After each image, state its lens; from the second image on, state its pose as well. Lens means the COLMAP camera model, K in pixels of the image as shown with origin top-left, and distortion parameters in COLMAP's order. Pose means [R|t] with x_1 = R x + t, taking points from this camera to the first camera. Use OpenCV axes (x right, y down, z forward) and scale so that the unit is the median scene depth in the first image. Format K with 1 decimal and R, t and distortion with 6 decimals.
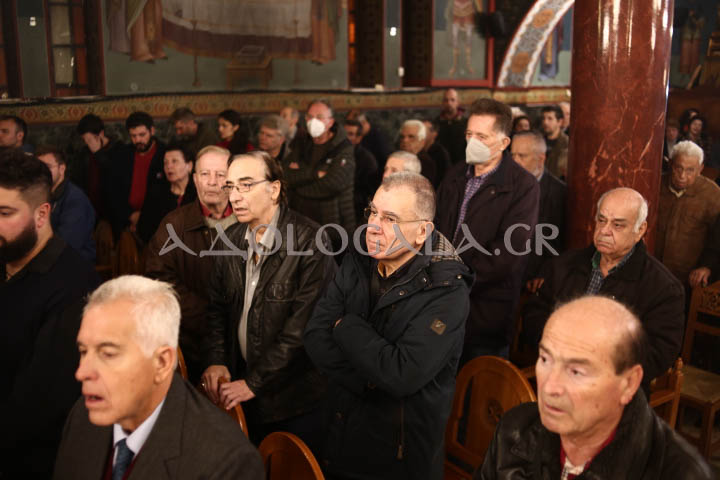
lens RADIAL K [[739.4, 0, 360.9], [0, 739.4, 239.8], [0, 0, 1]] dist [-0.111078, 0.000000]
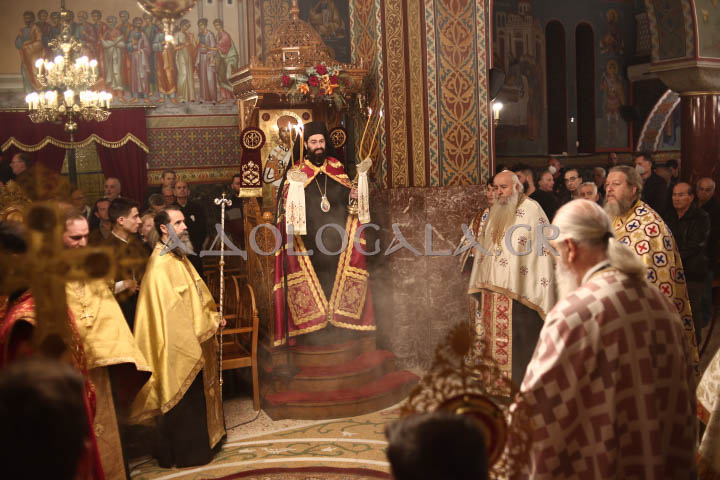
lens RADIAL K [[739.4, 0, 358.5], [0, 739.4, 243.4], [0, 0, 1]] dist [-0.111078, 0.000000]
pose [[0.988486, -0.019175, -0.150091, -0.178513], [0.003371, 0.994482, -0.104851, 0.152825], [0.151273, 0.103138, 0.983097, -0.619214]]
